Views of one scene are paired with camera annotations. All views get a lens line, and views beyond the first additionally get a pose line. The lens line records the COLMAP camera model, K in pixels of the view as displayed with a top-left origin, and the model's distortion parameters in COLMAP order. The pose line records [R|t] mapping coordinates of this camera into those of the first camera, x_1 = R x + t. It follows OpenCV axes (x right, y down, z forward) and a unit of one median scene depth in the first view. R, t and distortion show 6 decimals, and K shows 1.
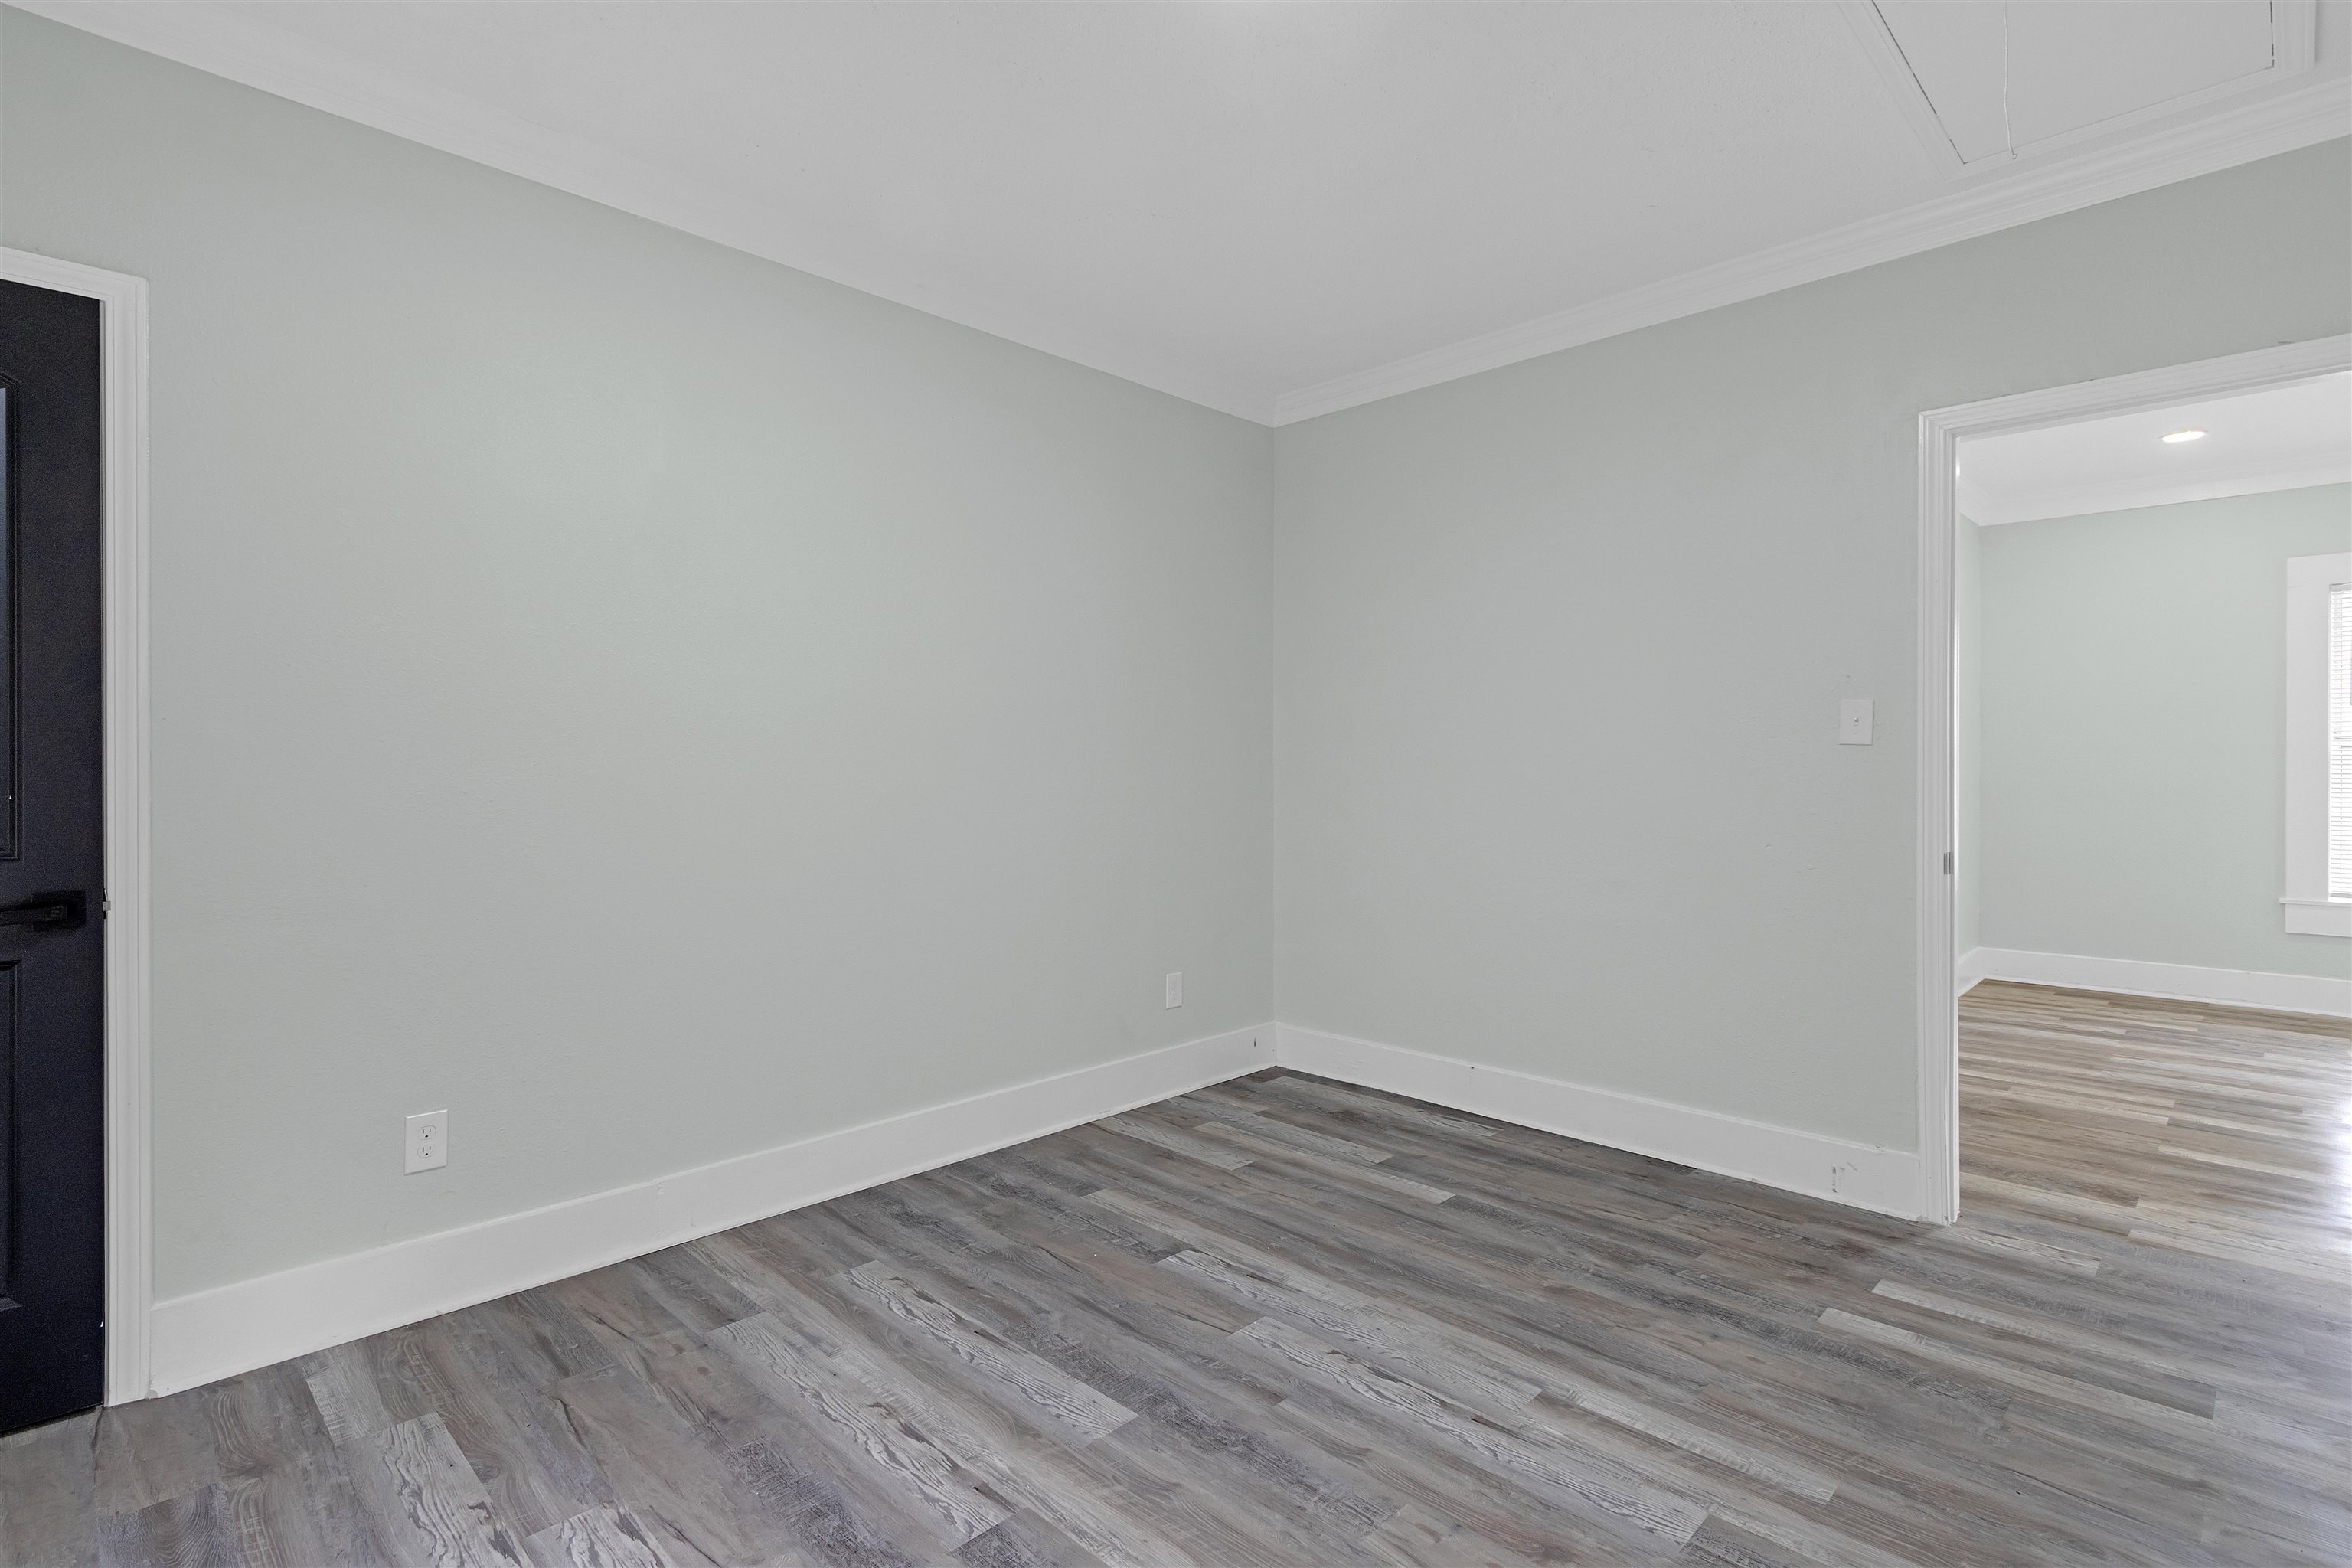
lens RADIAL K [[1142.6, 0, 1187.8], [0, 1142.6, 768.5], [0, 0, 1]] dist [0.004791, -0.001080]
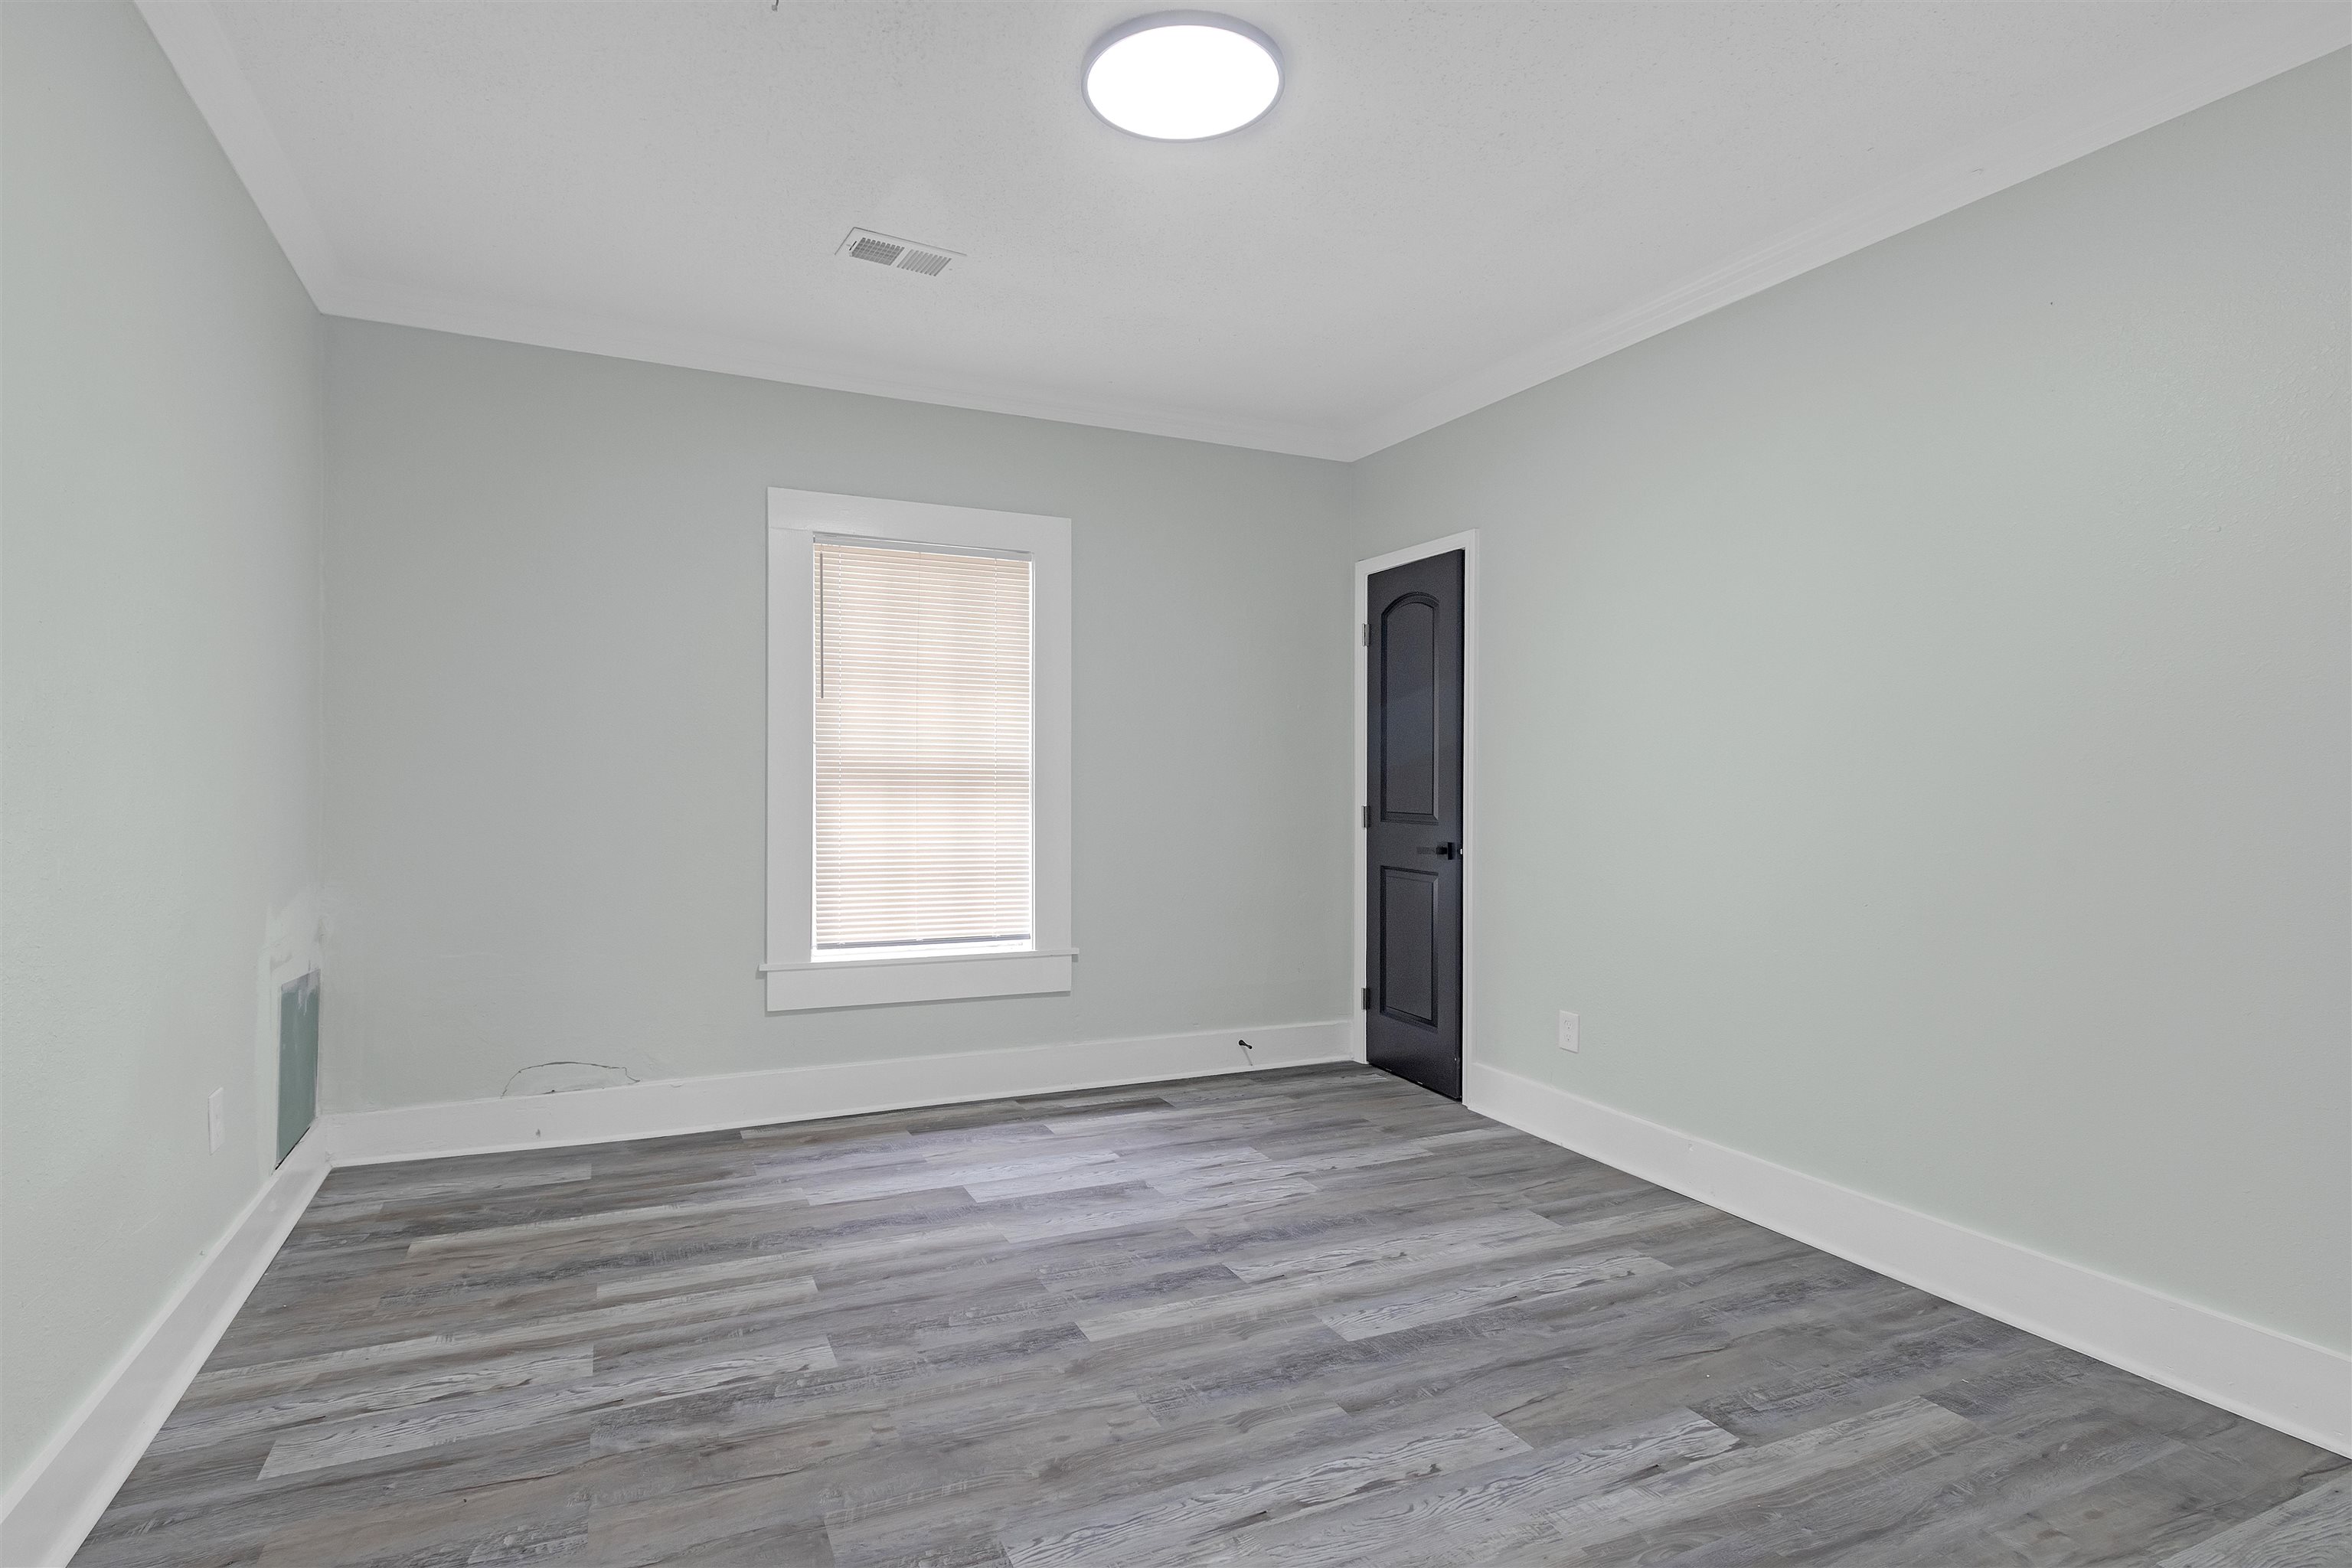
lens RADIAL K [[1142.6, 0, 1175.4], [0, 1142.6, 783.2], [0, 0, 1]] dist [0.004791, -0.001080]
pose [[-0.338667, 0.001971, -0.940904, 0.941400], [-0.012651, 0.999898, 0.006648, -0.001376], [0.940821, 0.014155, -0.338607, 1.044306]]
